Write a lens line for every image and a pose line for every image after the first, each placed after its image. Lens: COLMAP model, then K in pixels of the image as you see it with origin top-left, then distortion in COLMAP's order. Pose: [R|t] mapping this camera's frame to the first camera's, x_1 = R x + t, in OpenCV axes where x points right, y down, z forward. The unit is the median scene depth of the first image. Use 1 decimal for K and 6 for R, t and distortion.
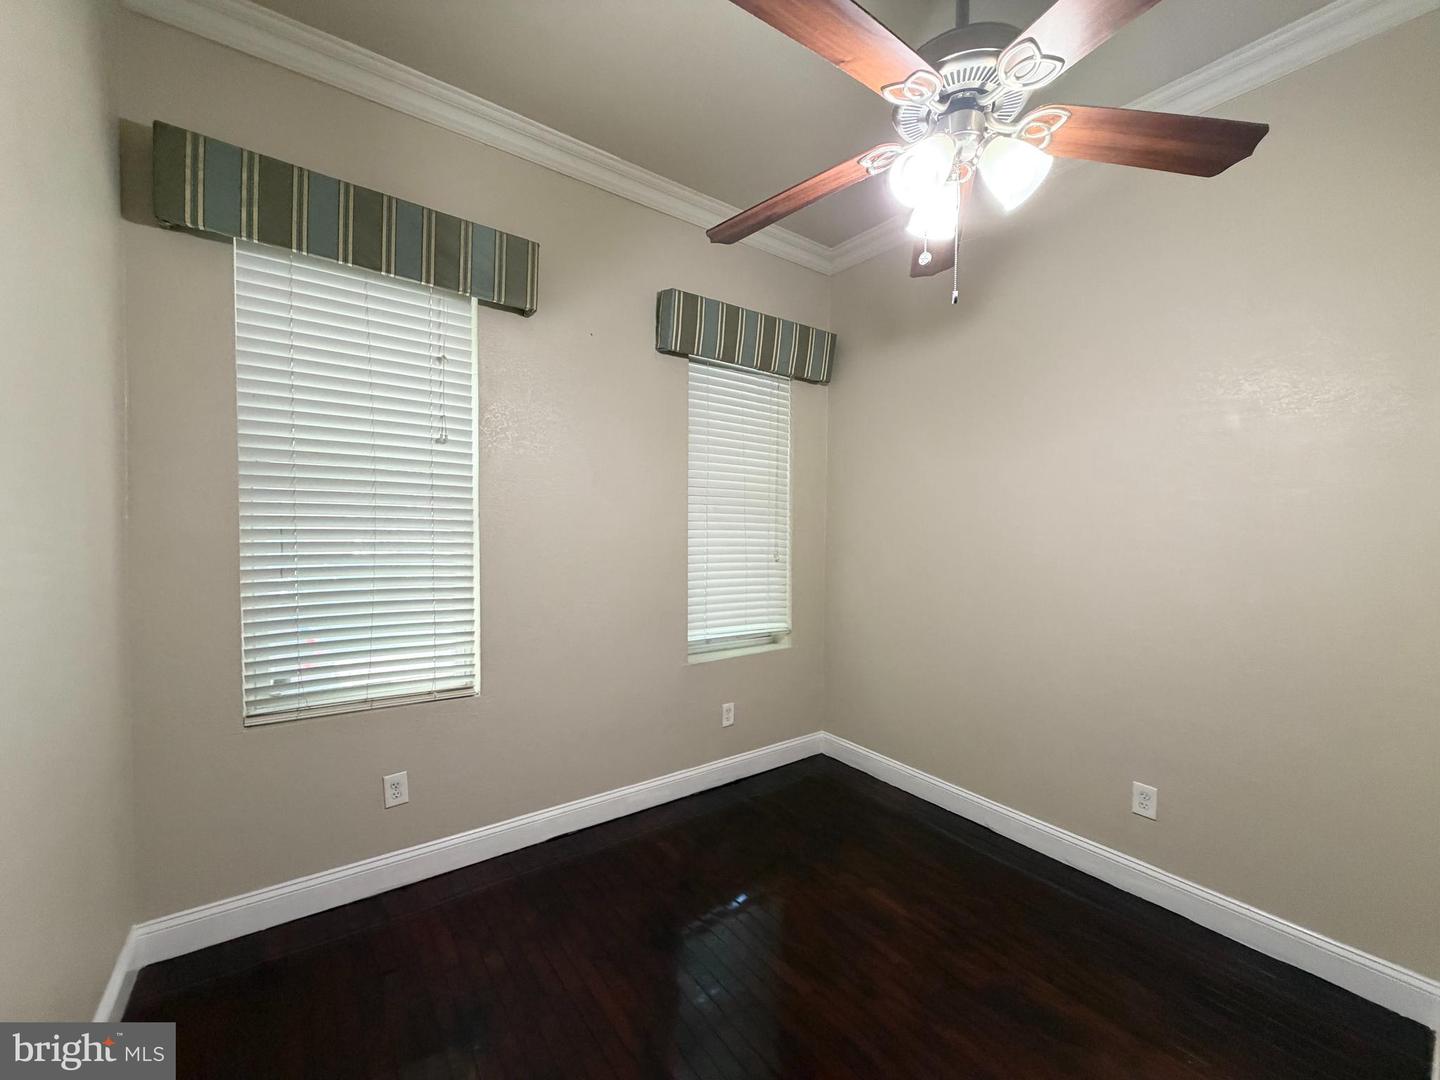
lens RADIAL K [[573.1, 0, 715.1], [0, 573.1, 541.2], [0, 0, 1]] dist [0.000400, 0.000081]
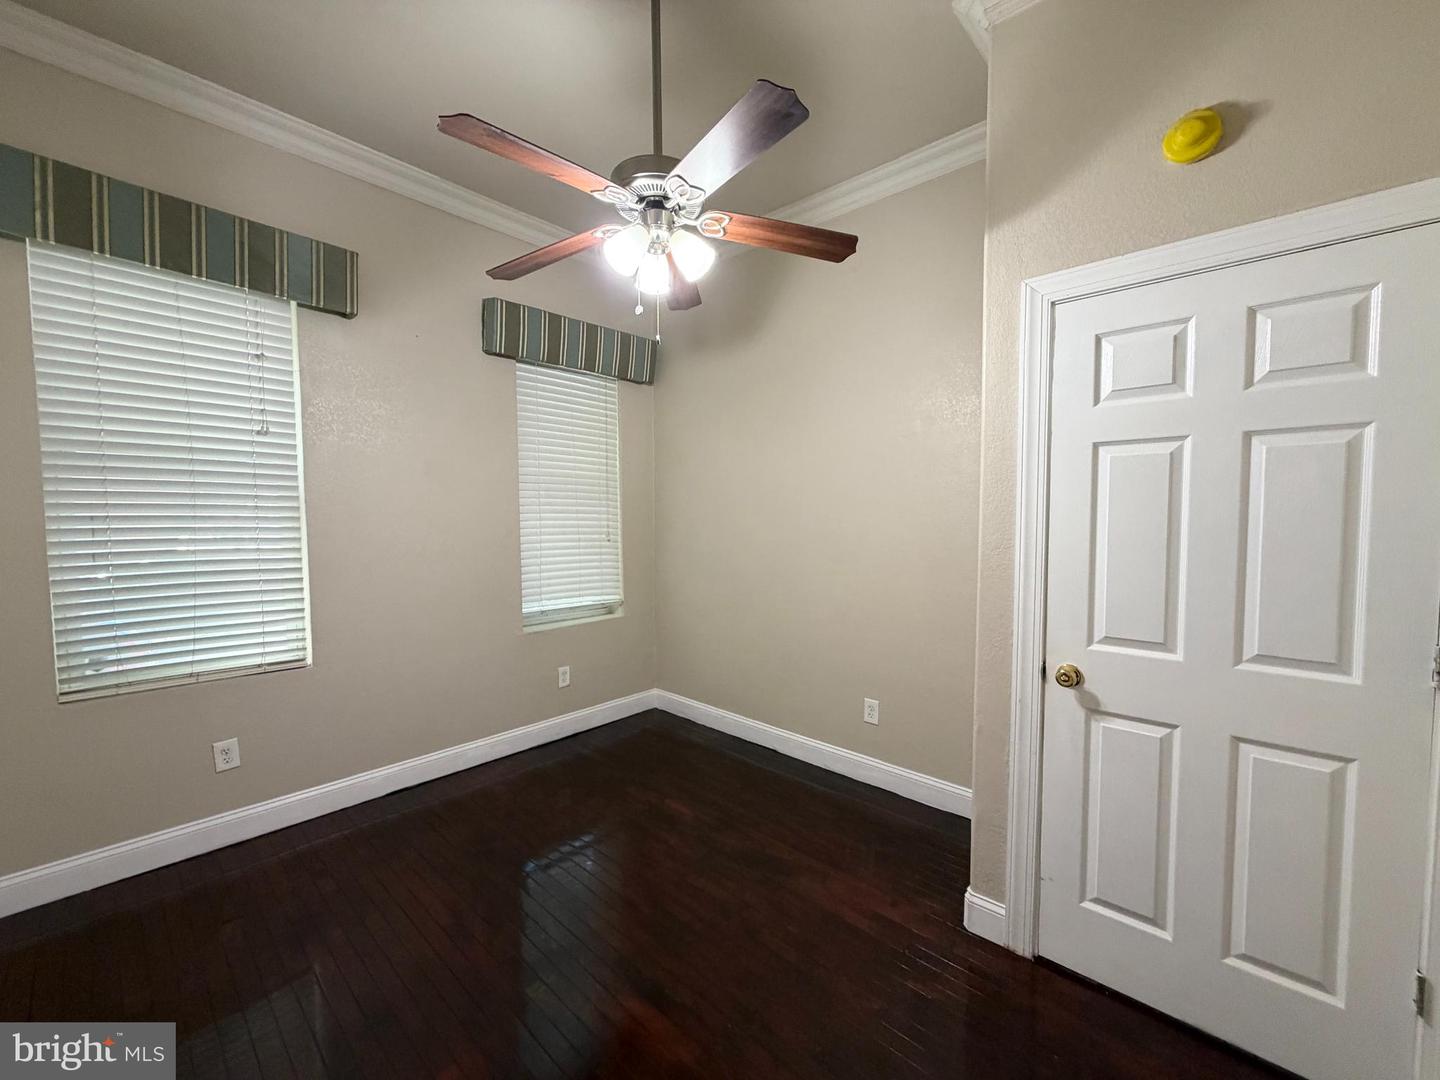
lens RADIAL K [[573.1, 0, 715.1], [0, 573.1, 541.2], [0, 0, 1]] dist [0.000400, 0.000081]
pose [[0.981788, -0.022720, 0.188616, 0.145301], [0.018830, 0.999572, 0.022391, 0.020566], [-0.189044, -0.018431, 0.981796, -0.217686]]
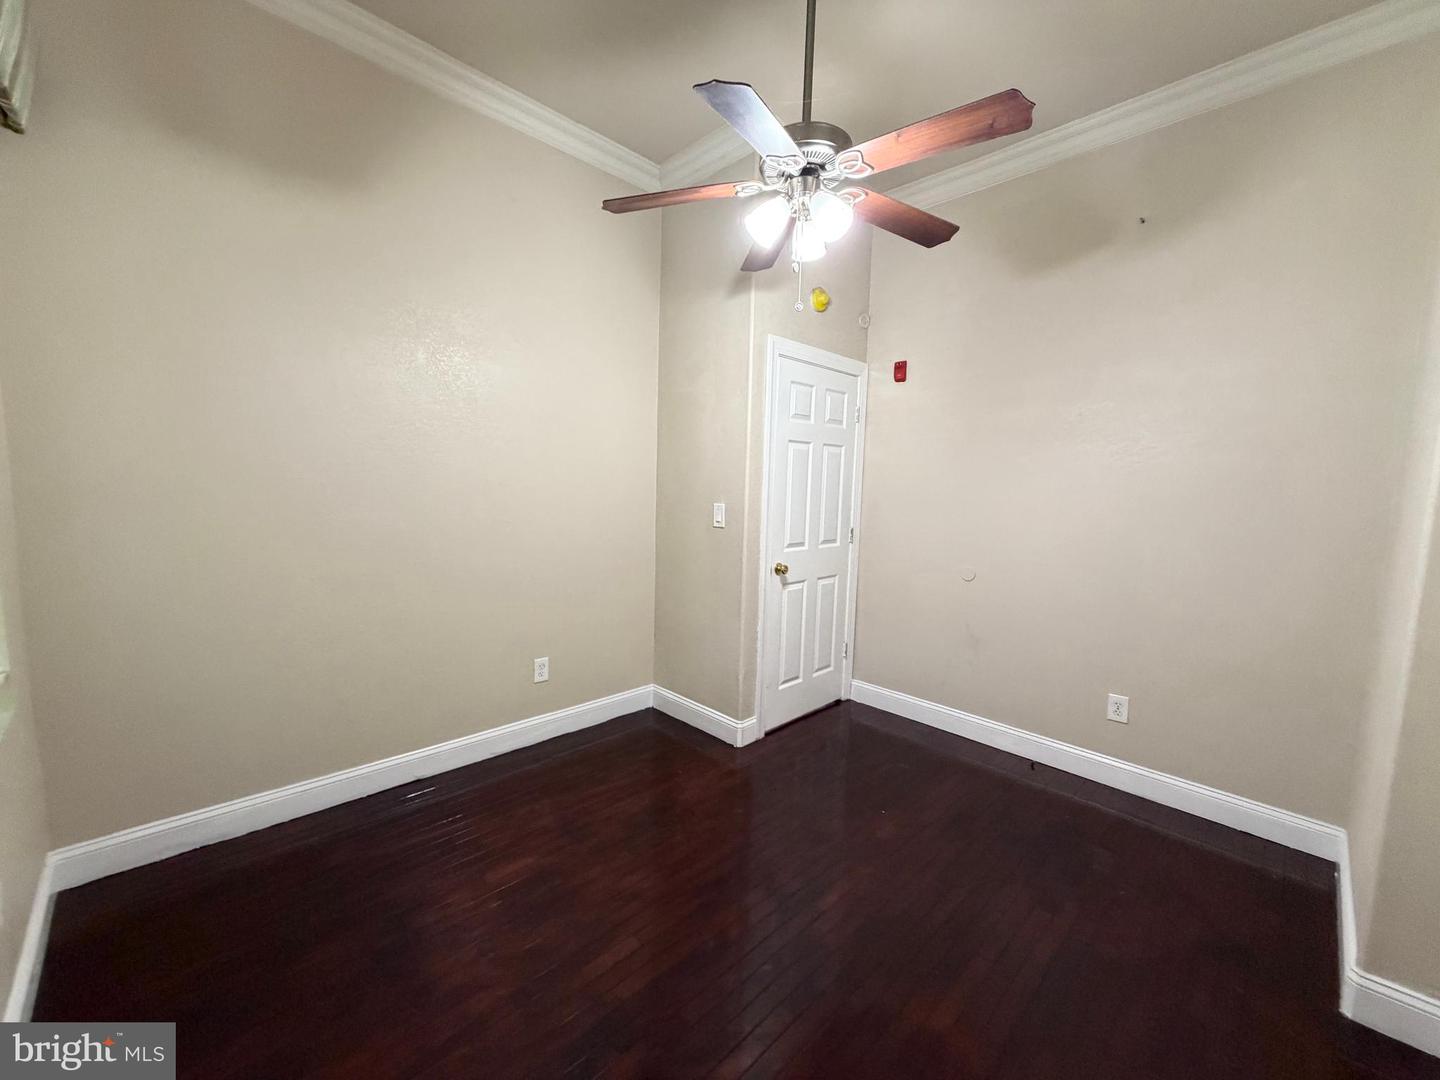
lens RADIAL K [[573.1, 0, 715.1], [0, 573.1, 541.2], [0, 0, 1]] dist [0.000400, 0.000081]
pose [[-0.136112, -0.119389, 0.983473, -0.554754], [-0.001103, 0.992730, 0.120360, -0.004612], [-0.990693, 0.015298, -0.135254, 0.744121]]
